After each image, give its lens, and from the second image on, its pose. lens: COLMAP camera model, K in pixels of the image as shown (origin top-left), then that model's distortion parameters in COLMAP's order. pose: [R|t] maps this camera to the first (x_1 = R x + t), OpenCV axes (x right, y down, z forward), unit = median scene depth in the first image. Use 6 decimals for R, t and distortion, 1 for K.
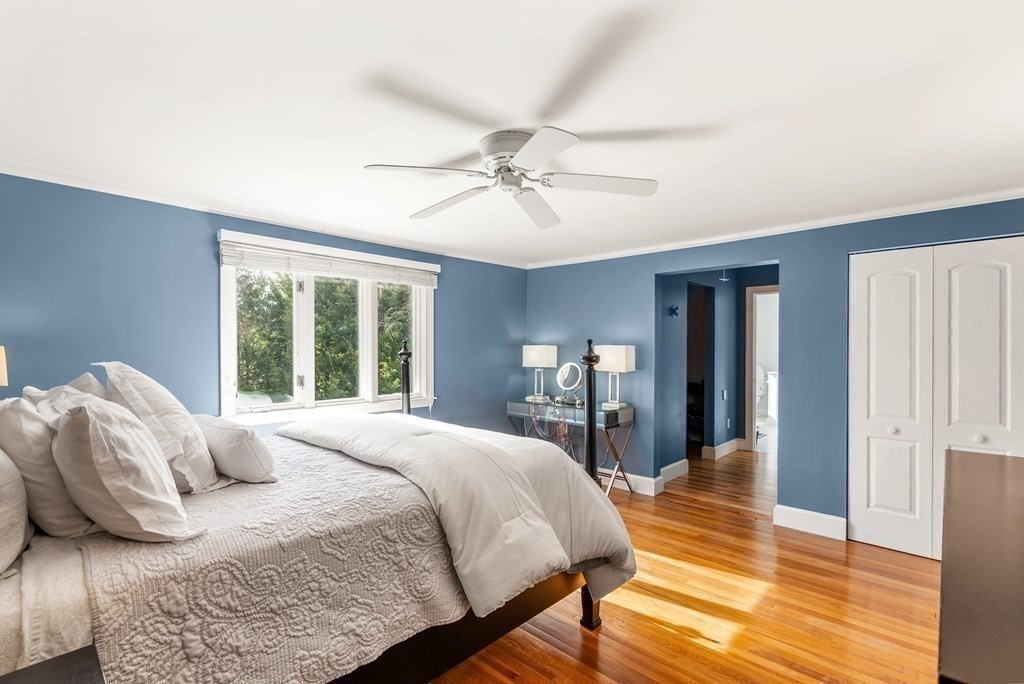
lens RADIAL K [[469.6, 0, 515.0], [0, 469.6, 343.8], [0, 0, 1]] dist [-0.006155, 0.001751]
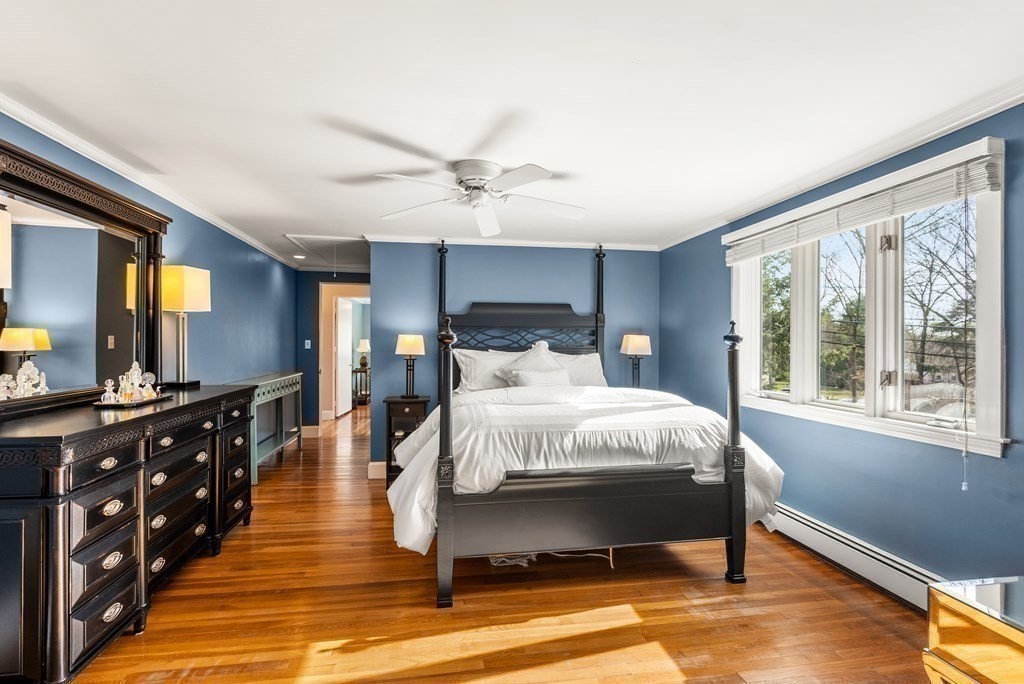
lens RADIAL K [[469.6, 0, 510.9], [0, 469.6, 342.8], [0, 0, 1]] dist [-0.006155, 0.001751]
pose [[-0.622938, -0.002216, -0.782268, 0.588600], [0.002548, 0.999985, -0.004862, 0.032170], [0.782267, -0.005022, -0.622923, 1.192612]]
